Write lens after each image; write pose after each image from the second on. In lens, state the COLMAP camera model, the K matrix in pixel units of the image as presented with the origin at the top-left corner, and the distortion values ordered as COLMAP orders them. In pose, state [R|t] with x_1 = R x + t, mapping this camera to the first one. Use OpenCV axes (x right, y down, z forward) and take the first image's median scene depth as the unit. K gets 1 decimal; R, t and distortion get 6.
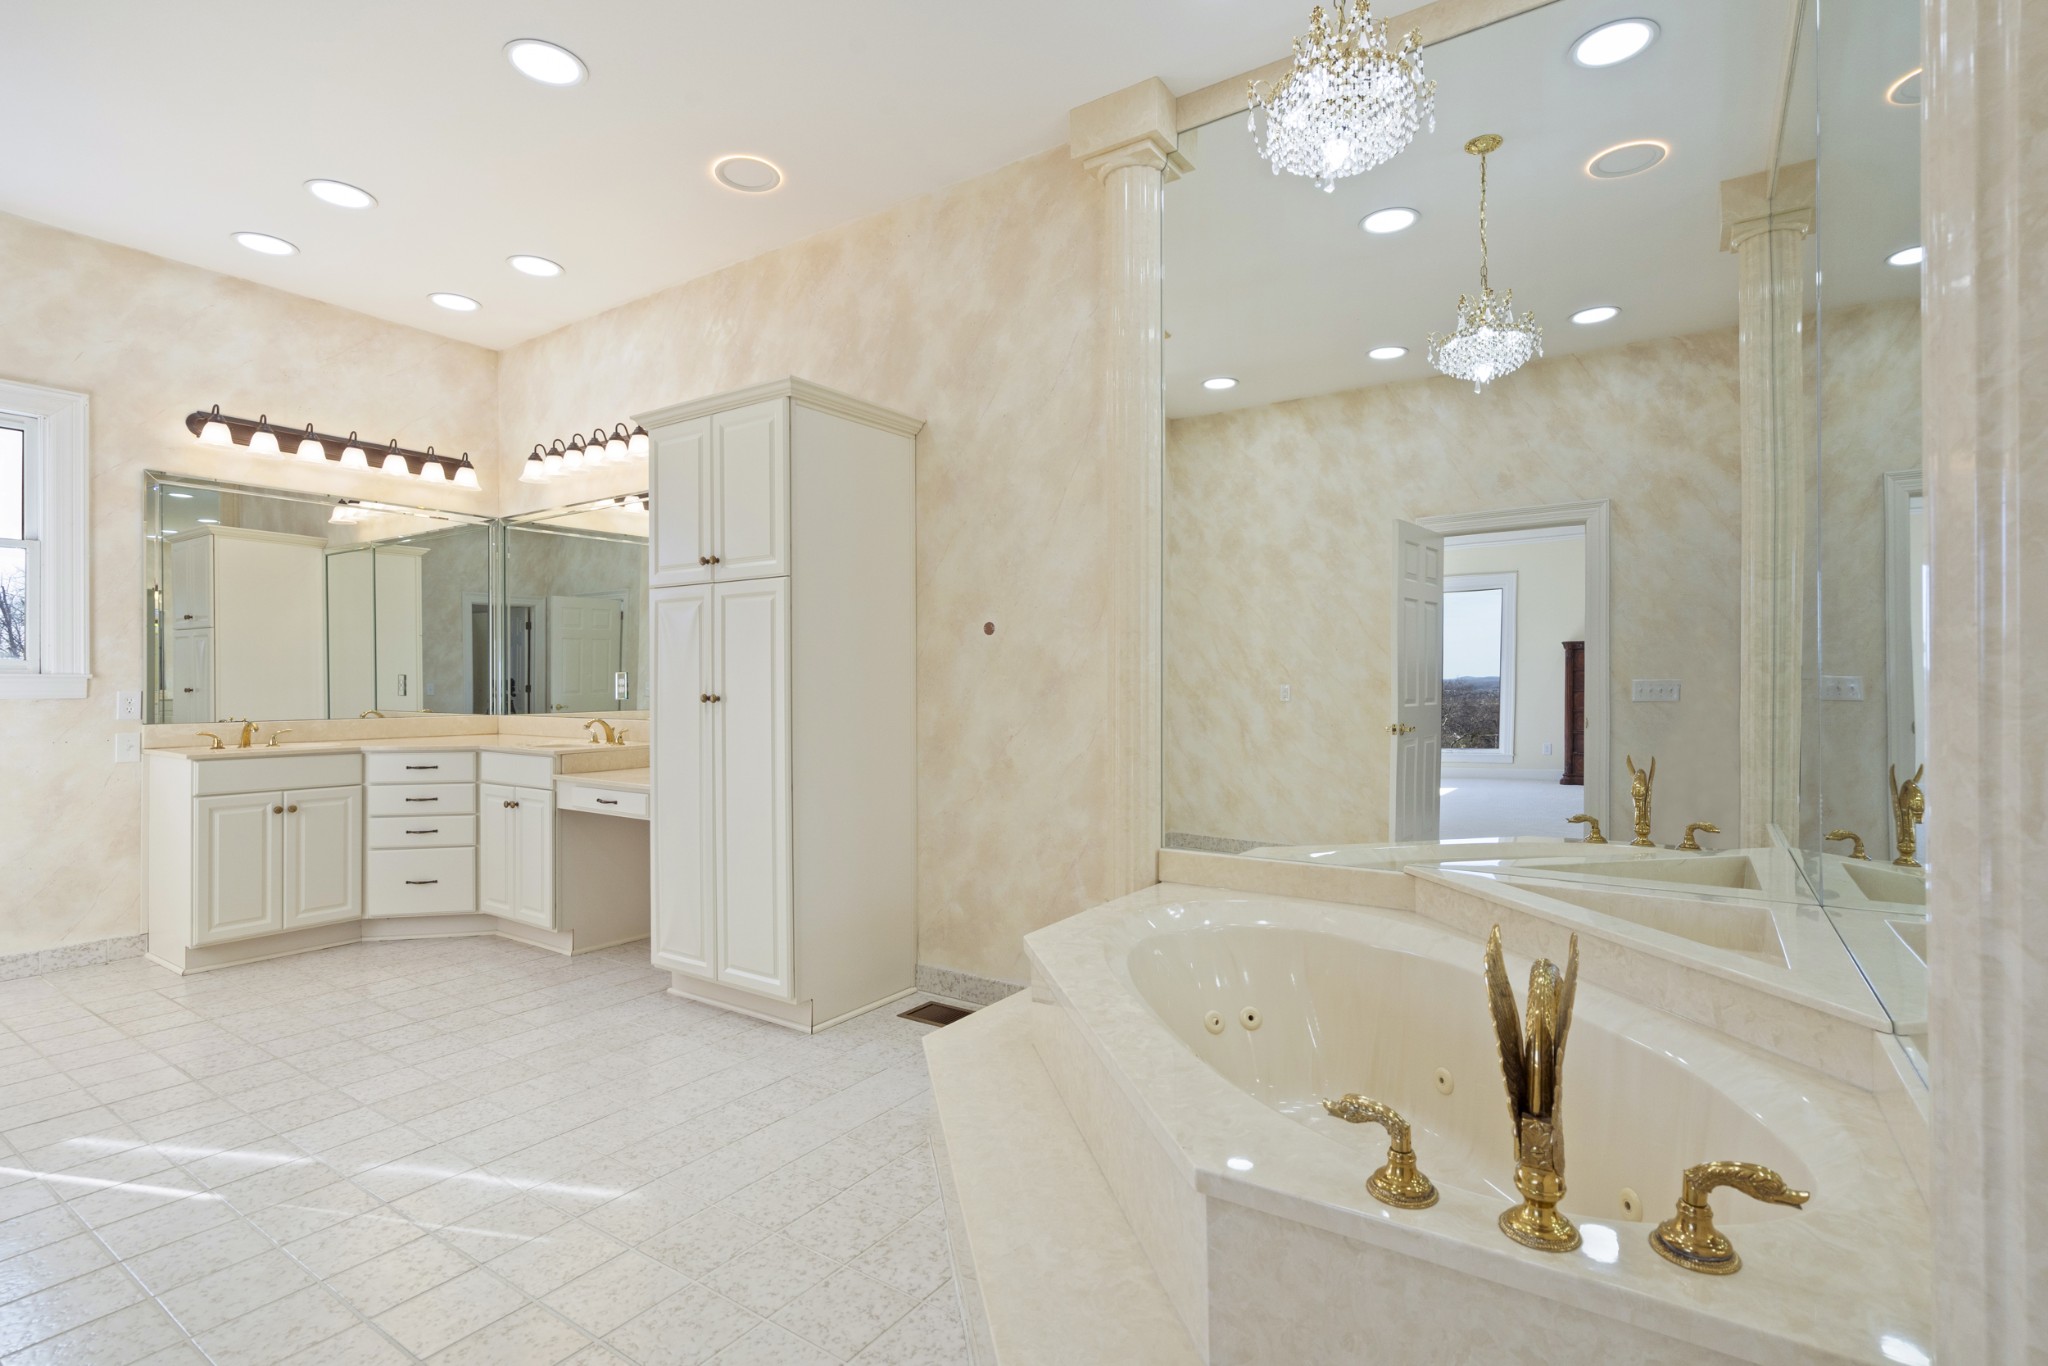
lens RADIAL K [[969.4, 0, 1024.0], [0, 969.4, 683.0], [0, 0, 1]] dist [0.001531, 0.000520]
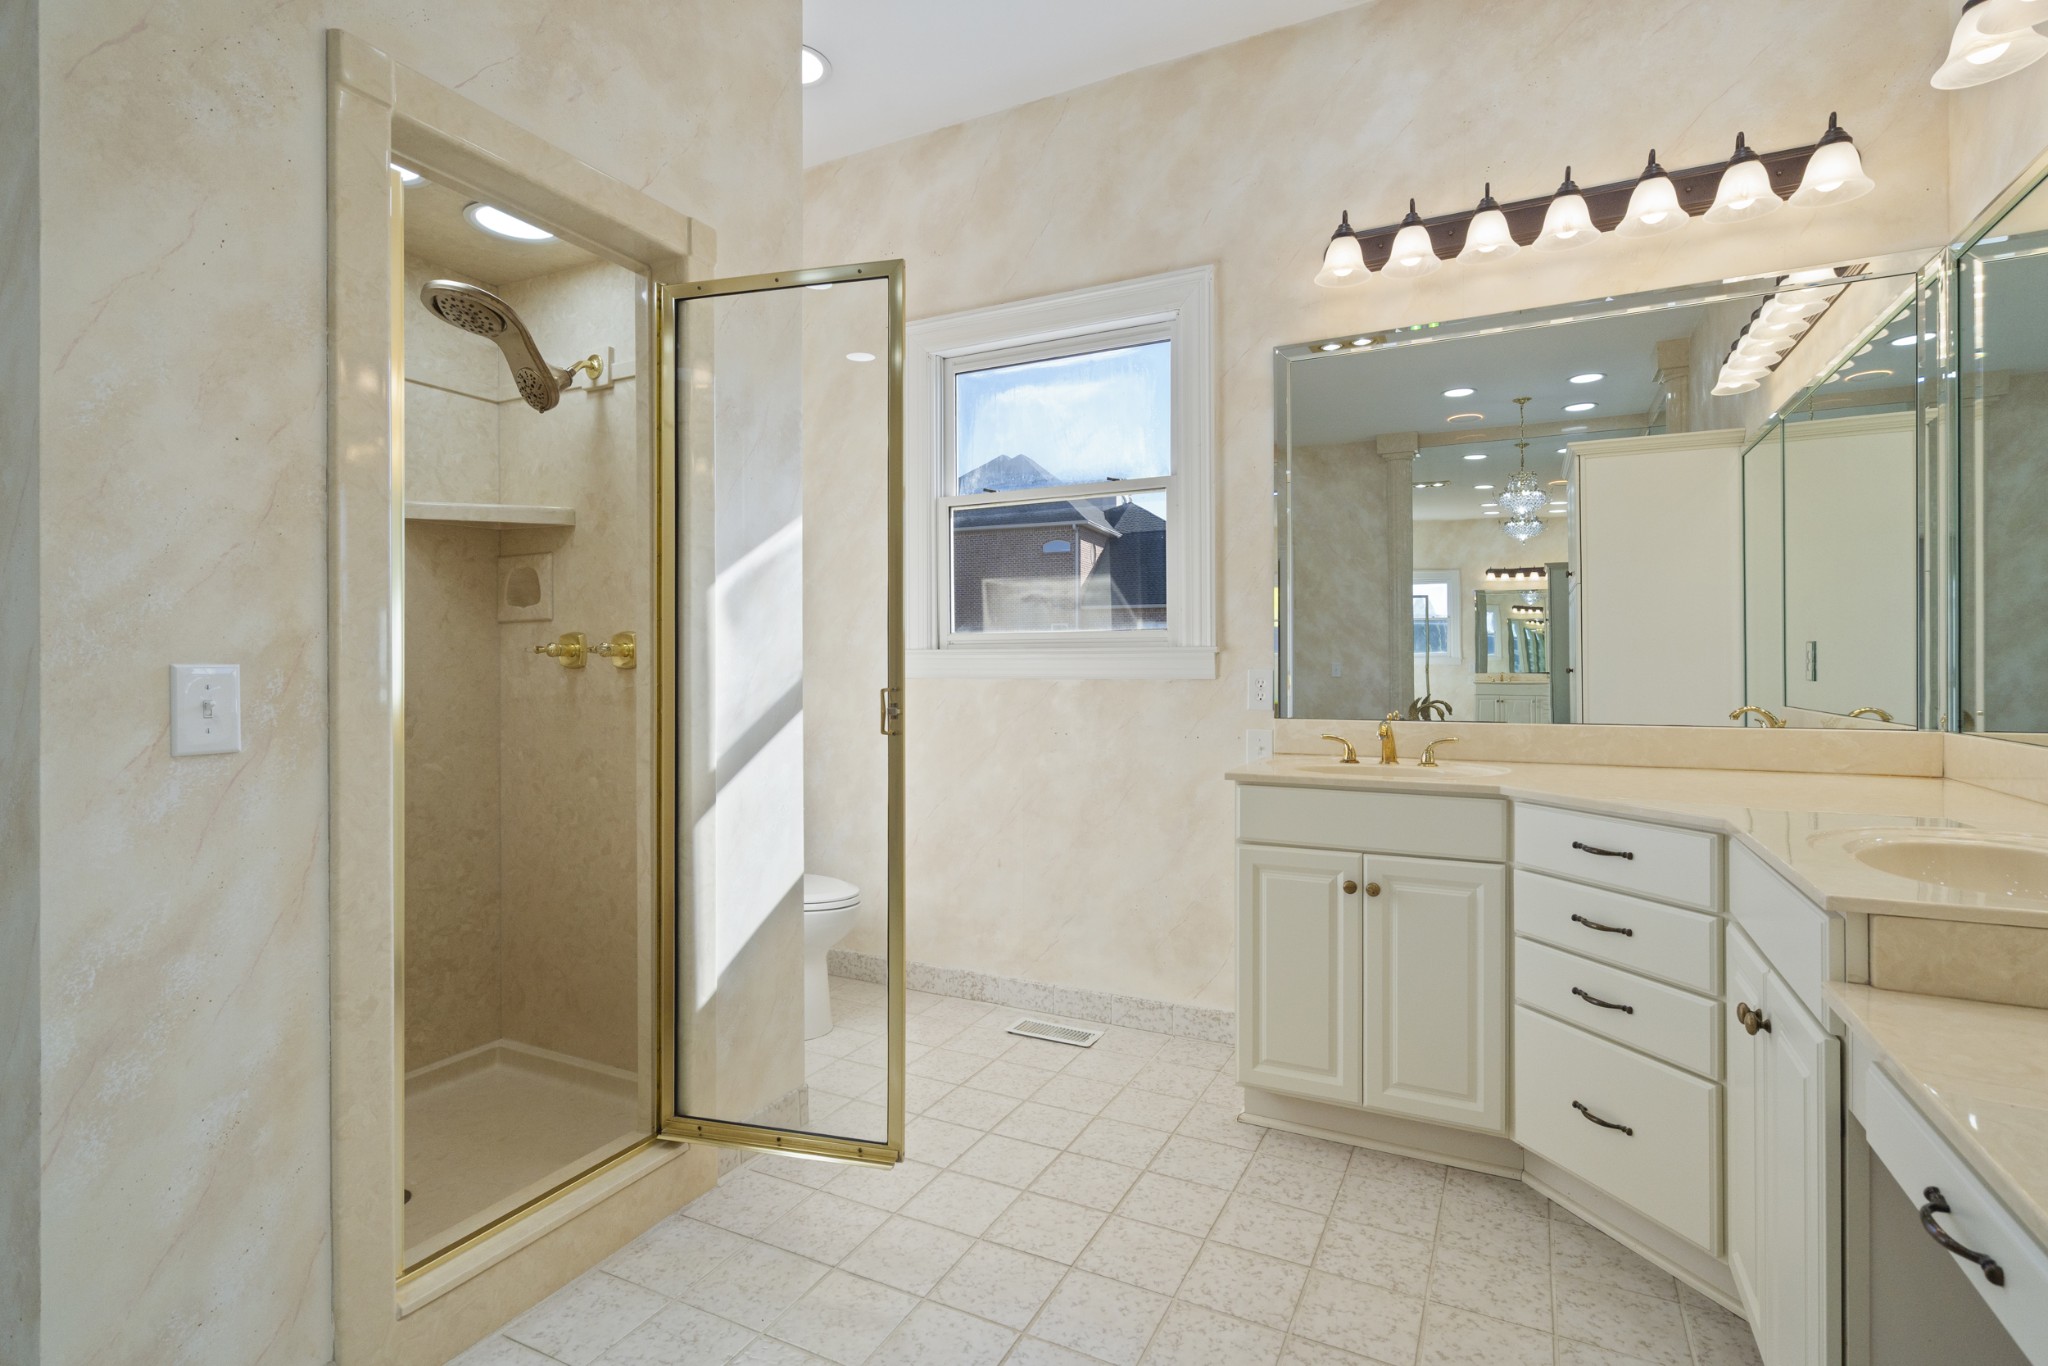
lens RADIAL K [[982.0, 0, 1020.8], [0, 982.0, 668.3], [0, 0, 1]] dist [0.000037, 0.000060]
pose [[0.121507, 0.003890, -0.992583, -0.231937], [0.006400, 0.999968, 0.004702, 0.003189], [0.992570, -0.006924, 0.121479, 0.721973]]
